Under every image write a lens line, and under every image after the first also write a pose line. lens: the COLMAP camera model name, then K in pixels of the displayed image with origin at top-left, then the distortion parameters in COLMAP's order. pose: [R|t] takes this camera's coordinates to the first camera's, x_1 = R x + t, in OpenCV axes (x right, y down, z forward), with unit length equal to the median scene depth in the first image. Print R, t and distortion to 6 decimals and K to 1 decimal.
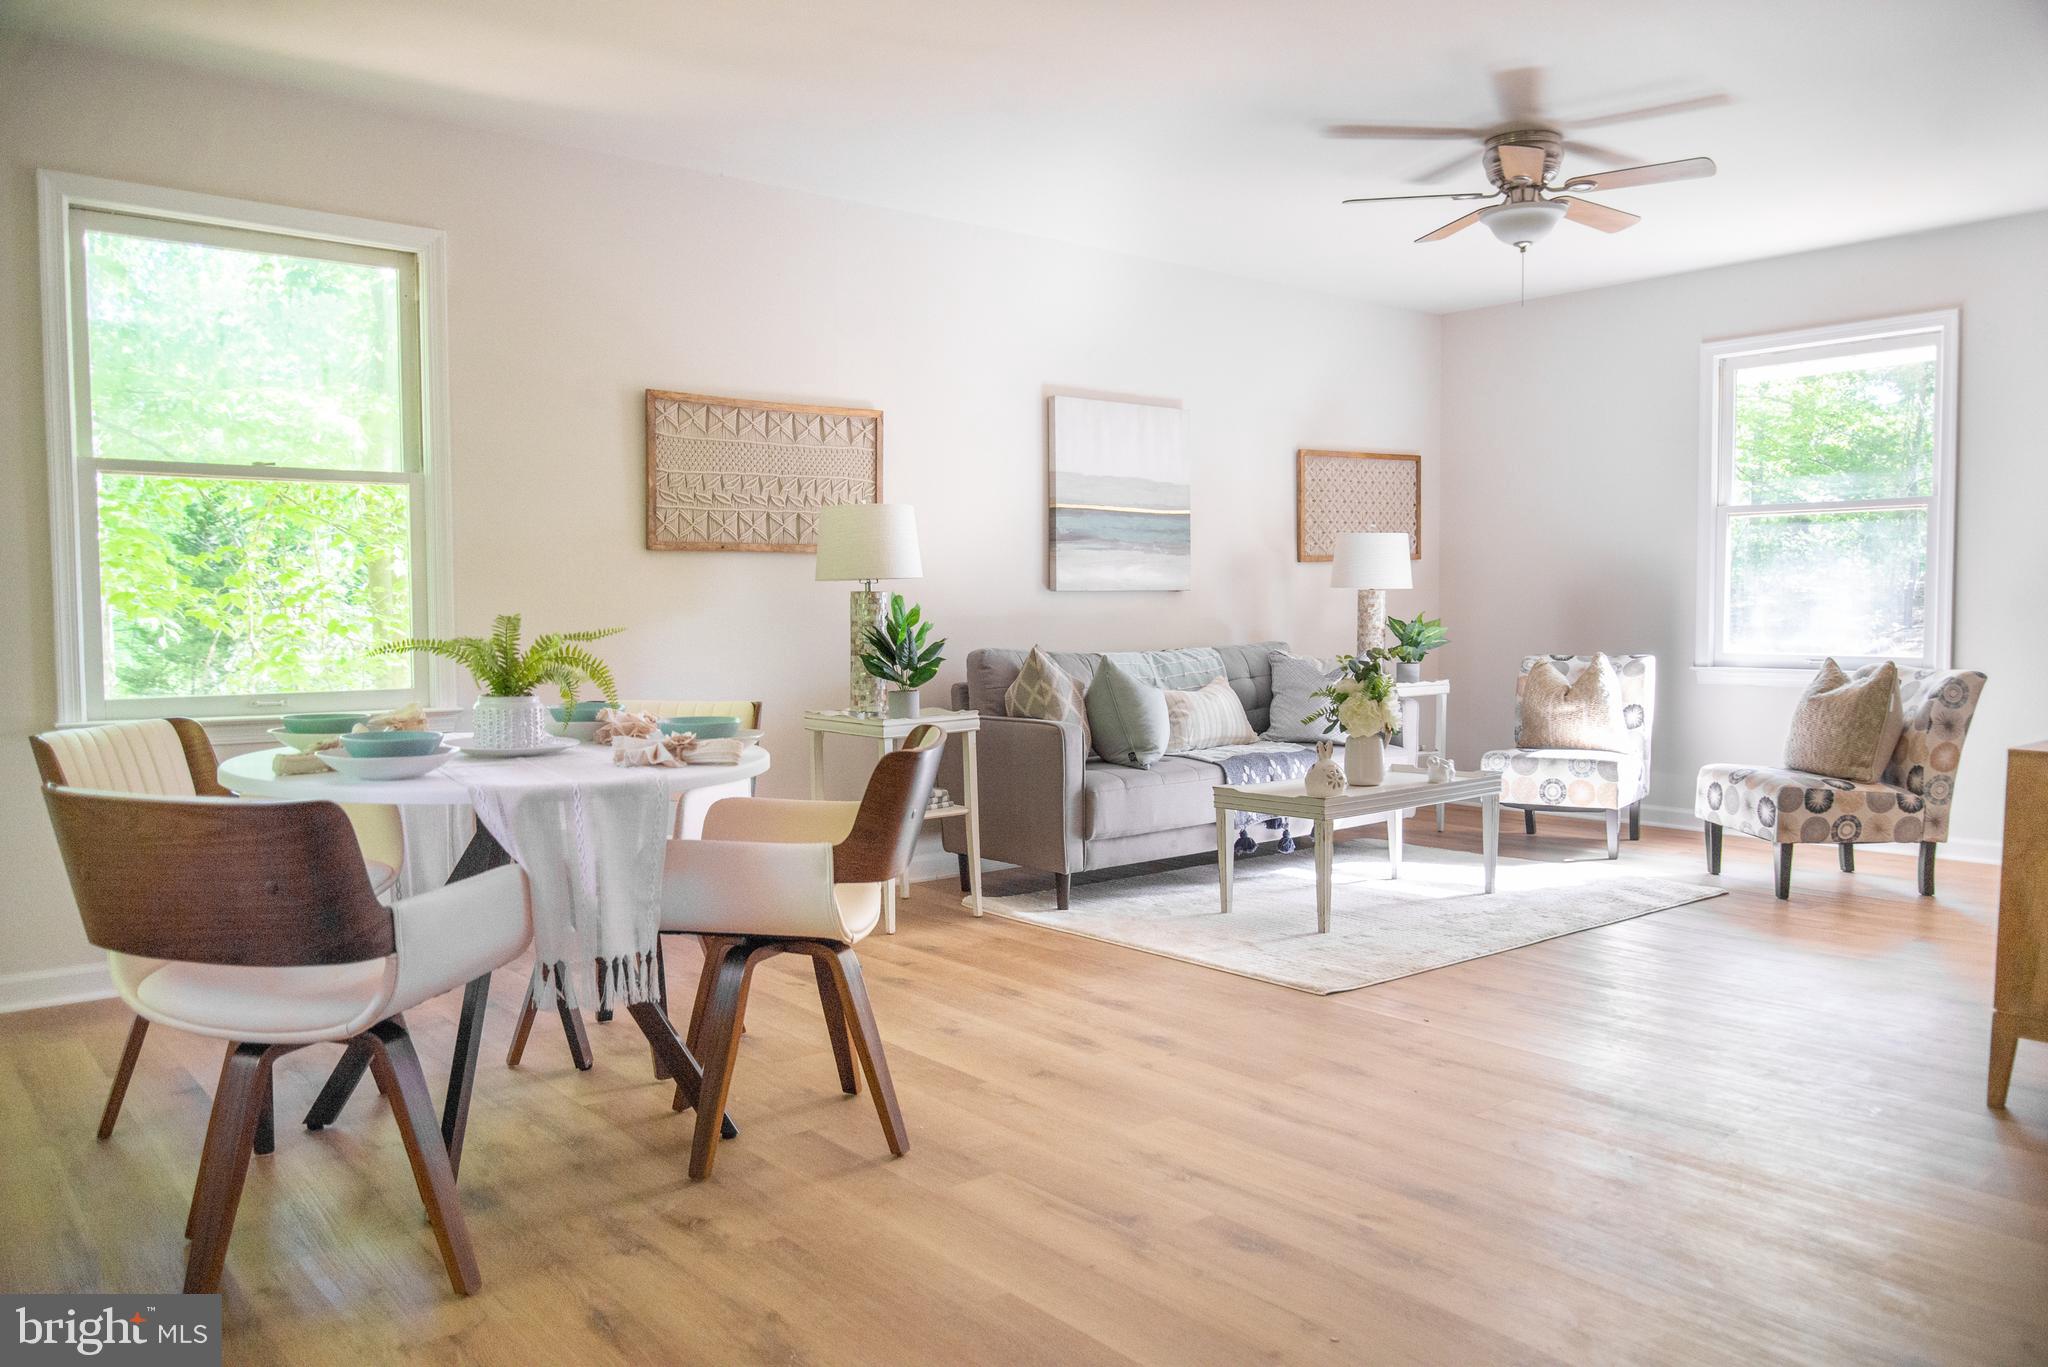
lens RADIAL K [[1522.2, 0, 1024.0], [0, 1522.2, 683.5], [0, 0, 1]] dist [-0.033398, 0.004442]
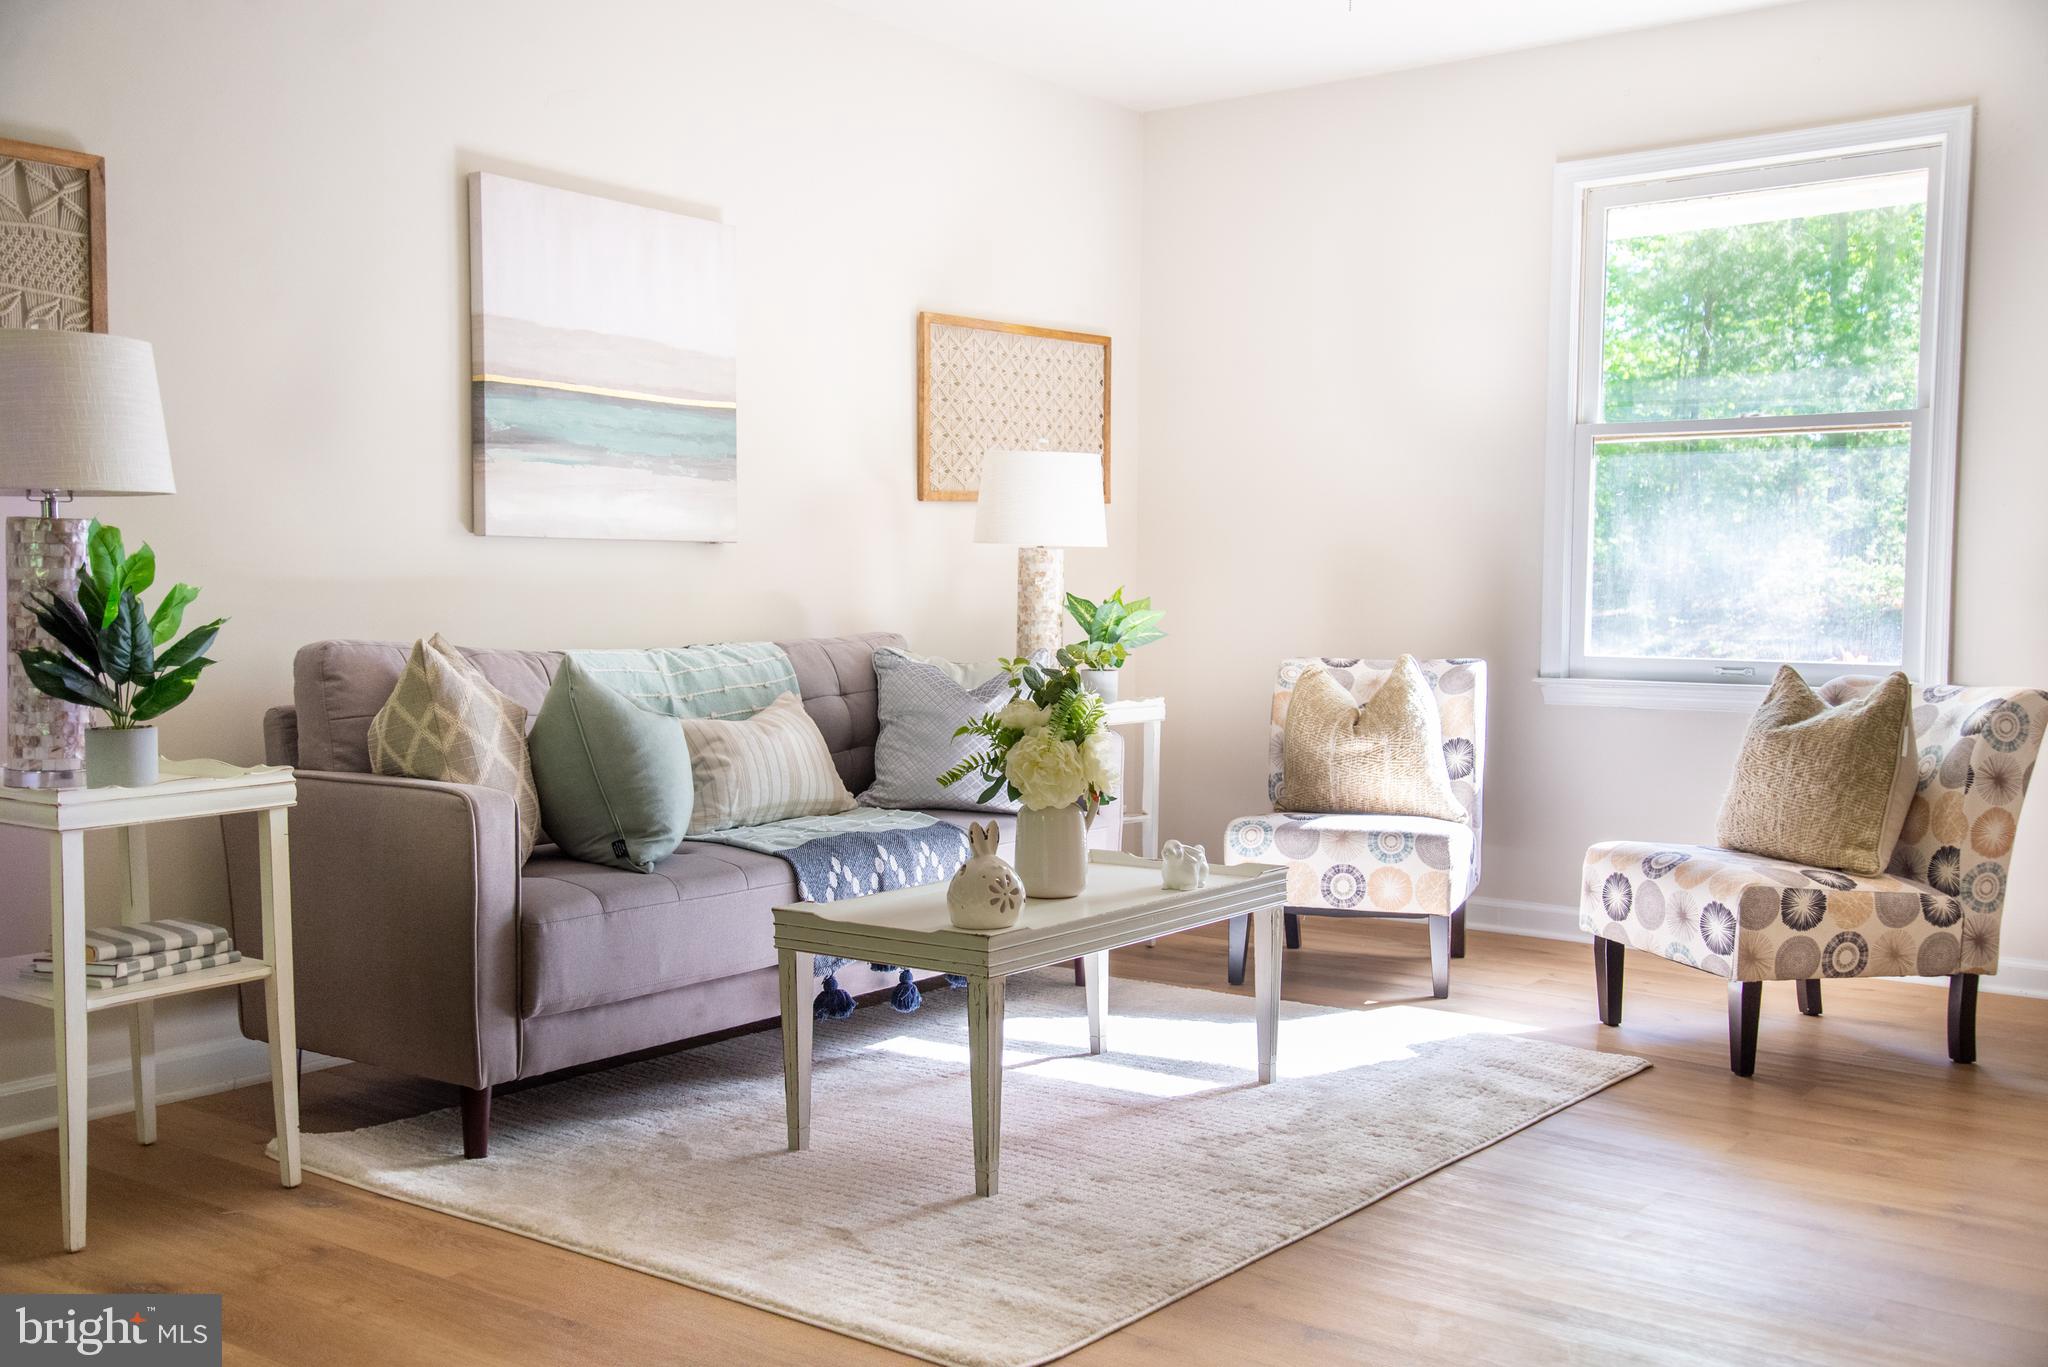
lens RADIAL K [[1928.1, 0, 1036.1], [0, 1928.1, 710.0], [0, 0, 1]] dist [0.019081, 0.008741]
pose [[0.967967, -0.001048, 0.251075, 0.043195], [-0.001823, 0.999936, 0.011202, -0.007467], [-0.251070, -0.011301, 0.967903, 0.319525]]
